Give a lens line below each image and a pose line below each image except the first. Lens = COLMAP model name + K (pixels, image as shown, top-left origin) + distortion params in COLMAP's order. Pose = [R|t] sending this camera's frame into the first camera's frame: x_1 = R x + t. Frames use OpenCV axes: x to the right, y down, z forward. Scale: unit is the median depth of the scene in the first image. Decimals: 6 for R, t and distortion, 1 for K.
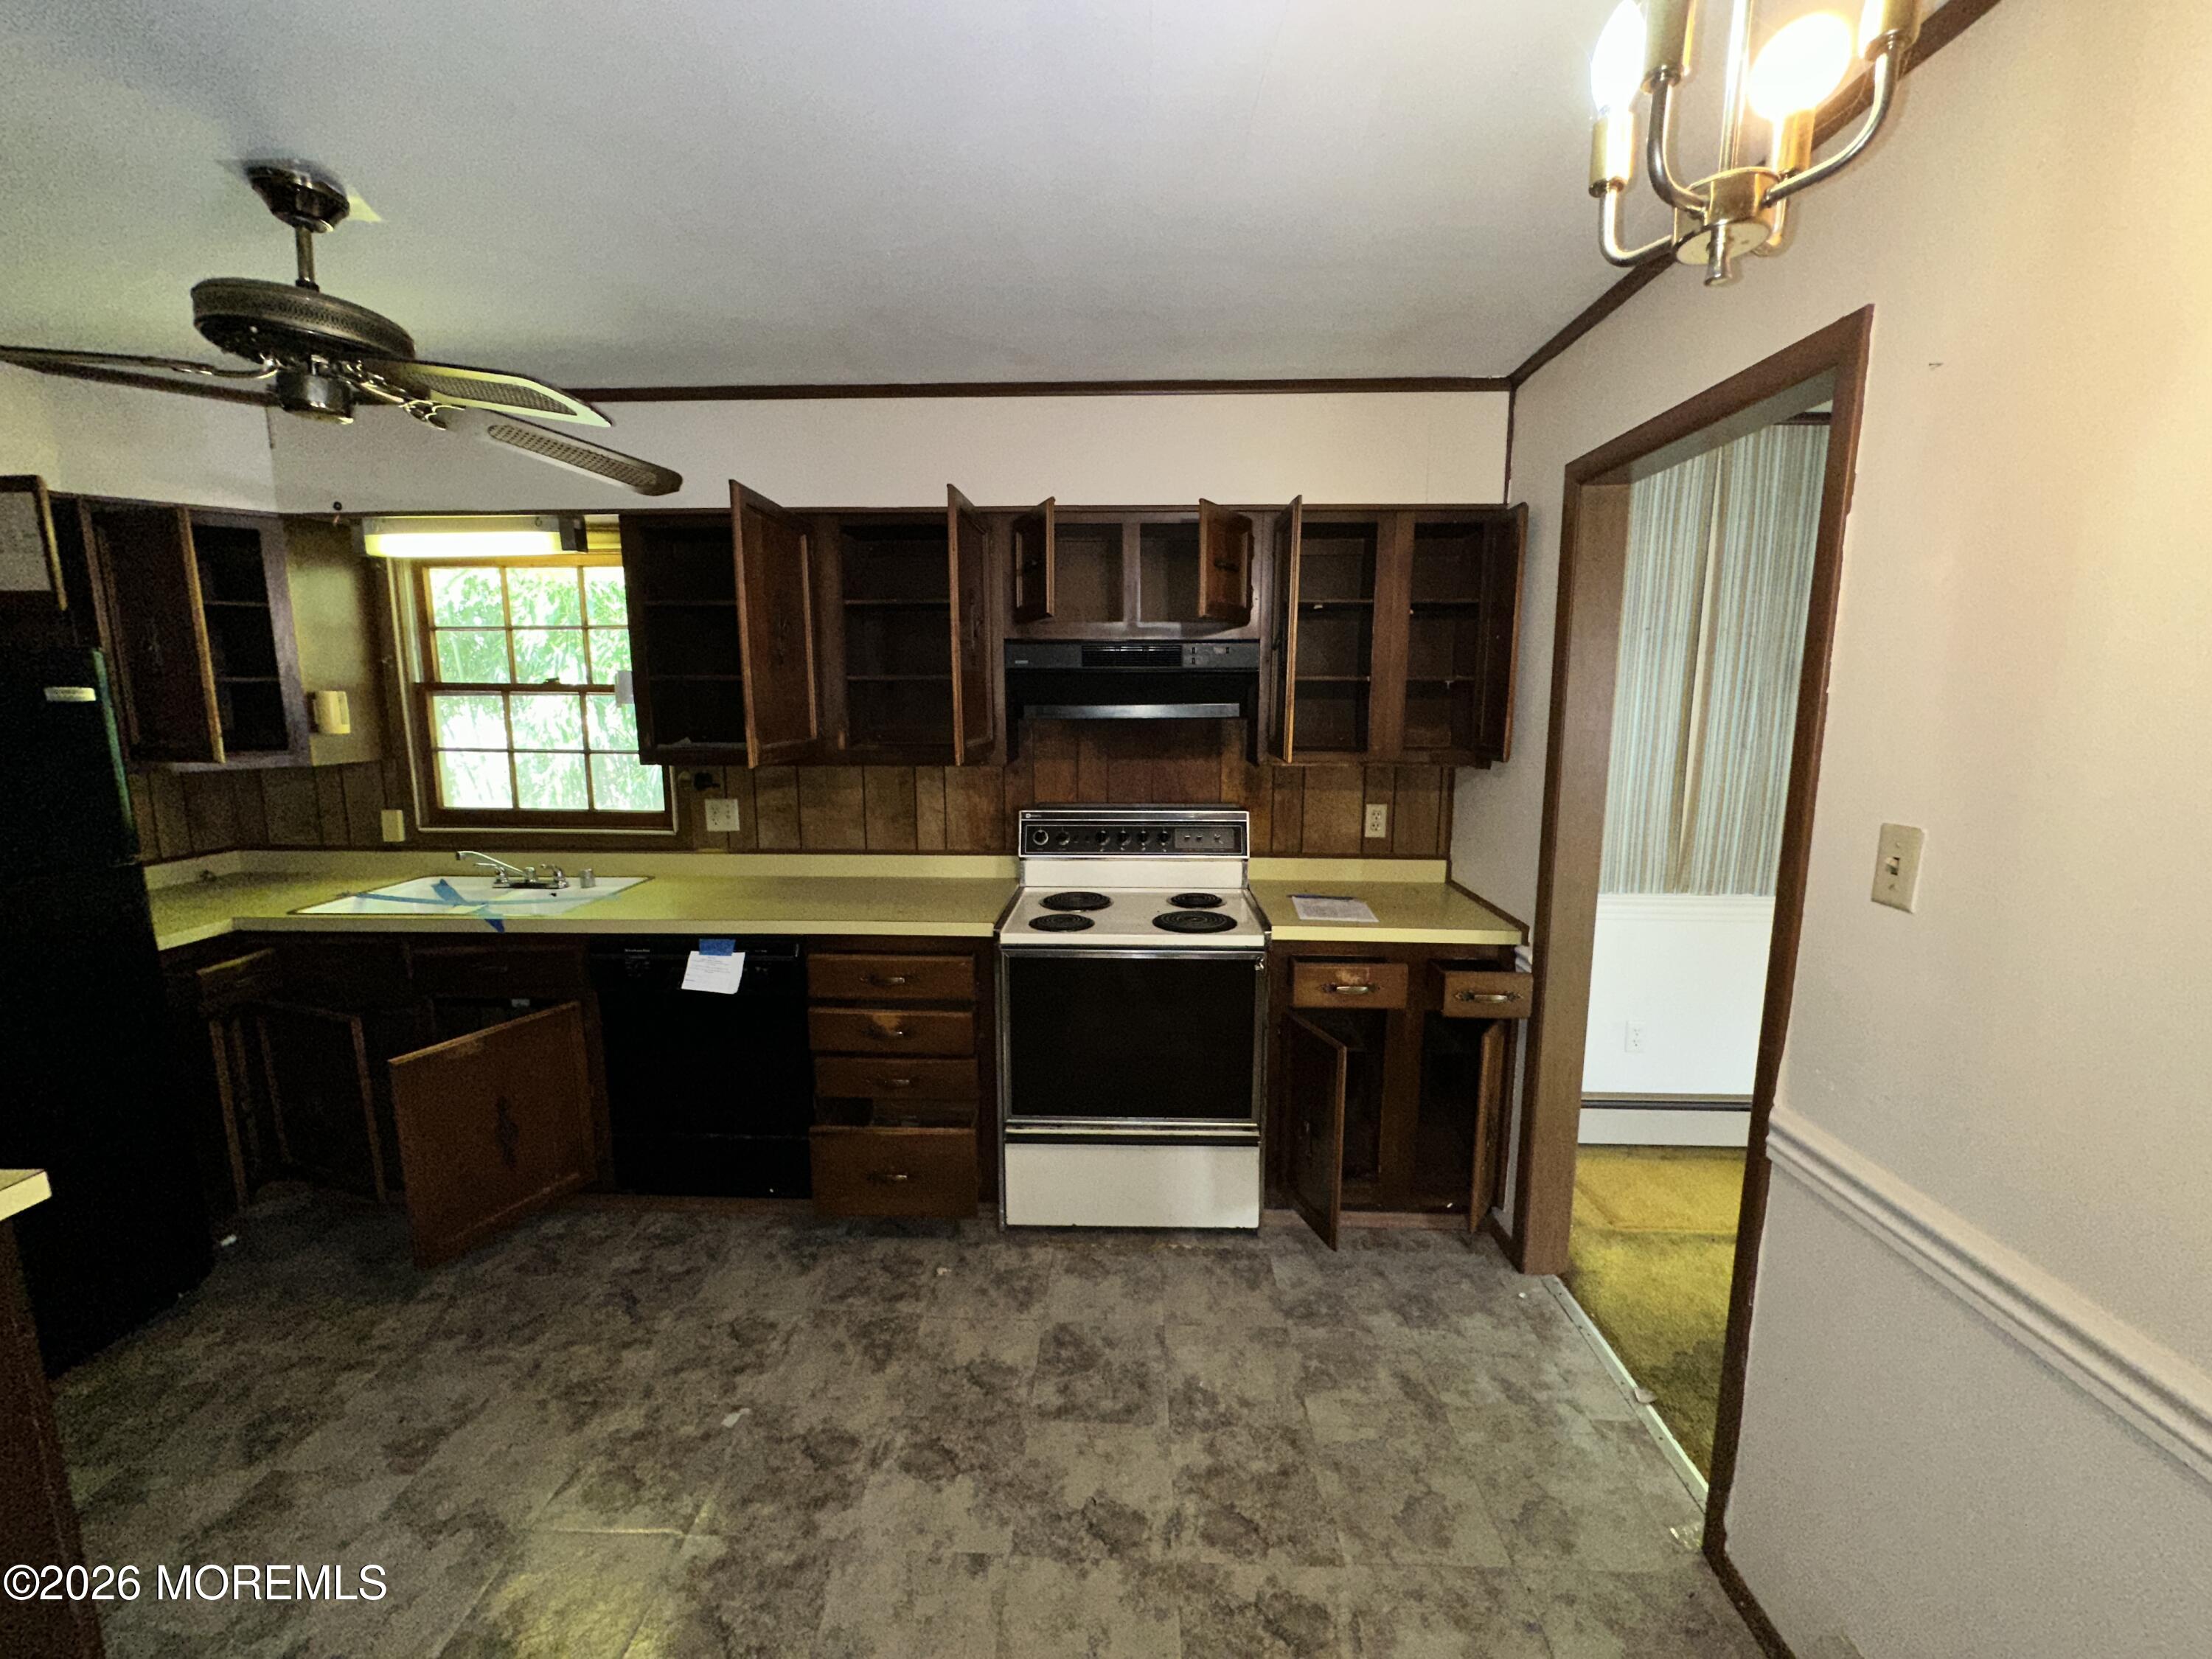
lens RADIAL K [[888.5, 0, 1106.0], [0, 888.5, 829.5], [0, 0, 1]] dist [-0.001605, 0.000449]
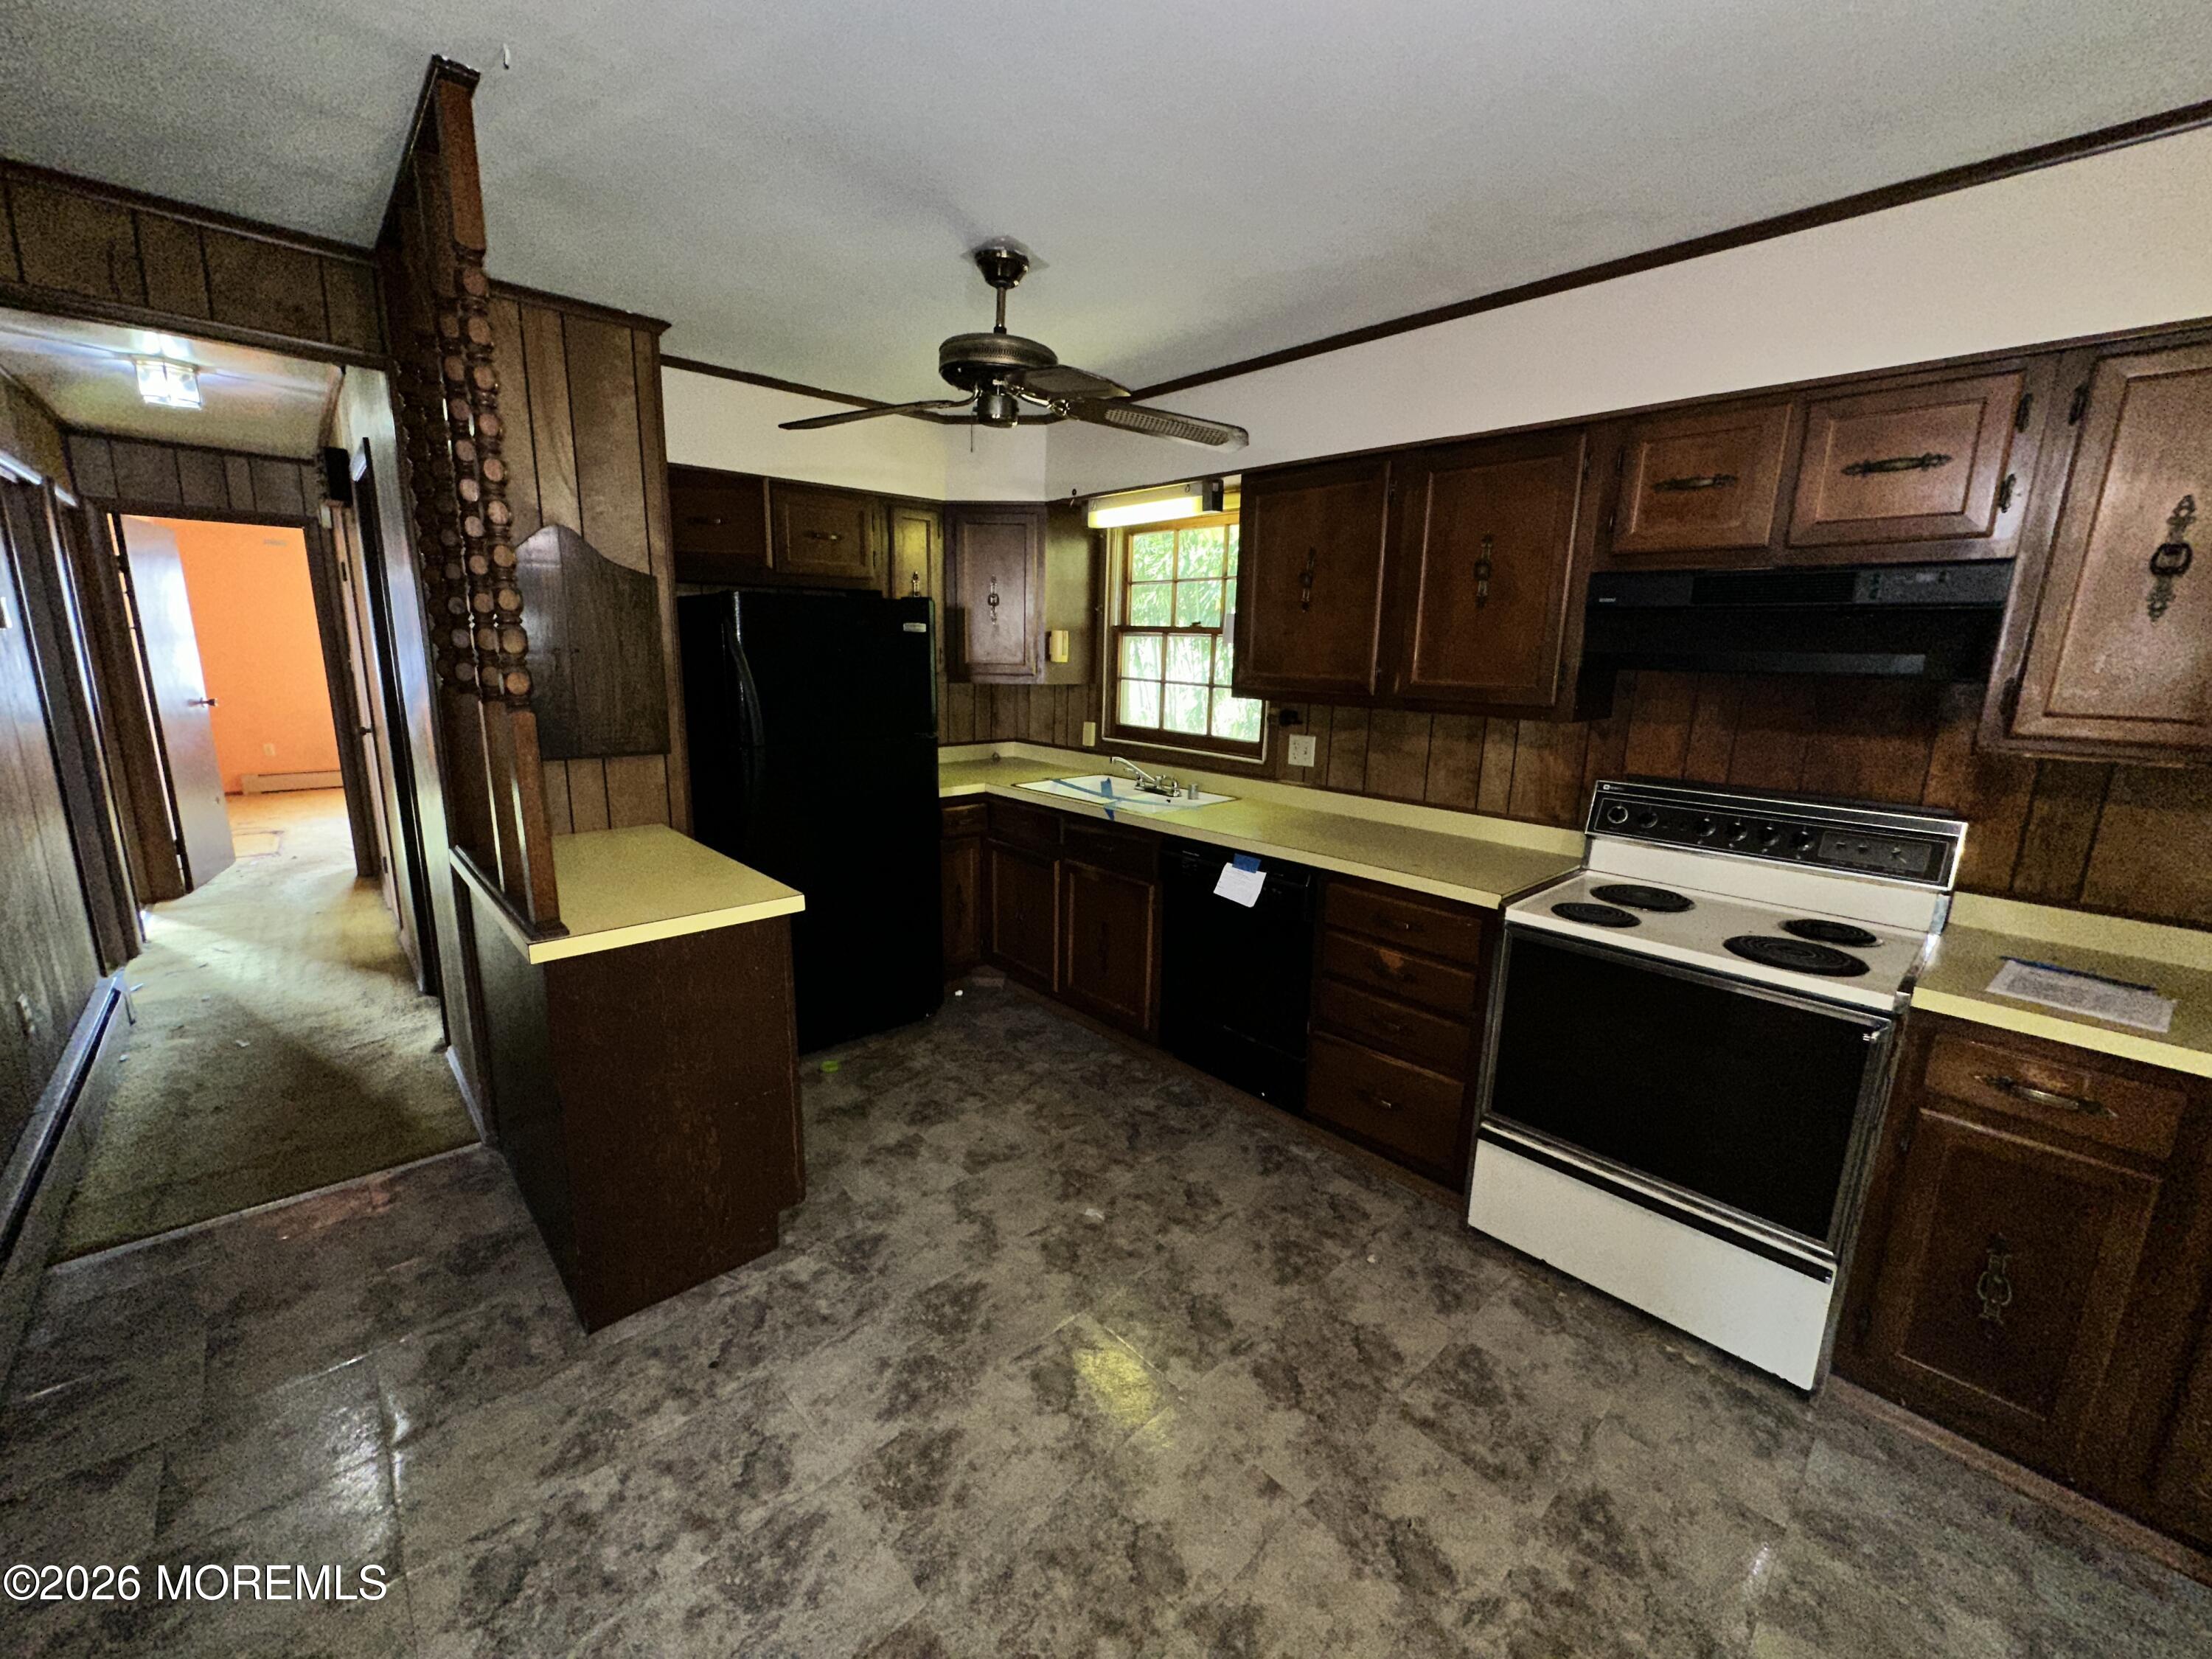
lens RADIAL K [[888.5, 0, 1106.0], [0, 888.5, 829.5], [0, 0, 1]] dist [-0.001605, 0.000449]
pose [[0.701988, 0.161487, -0.693639, 0.196582], [-0.130838, 0.986619, 0.097284, 0.005125], [0.700067, 0.022463, 0.713723, 0.080798]]
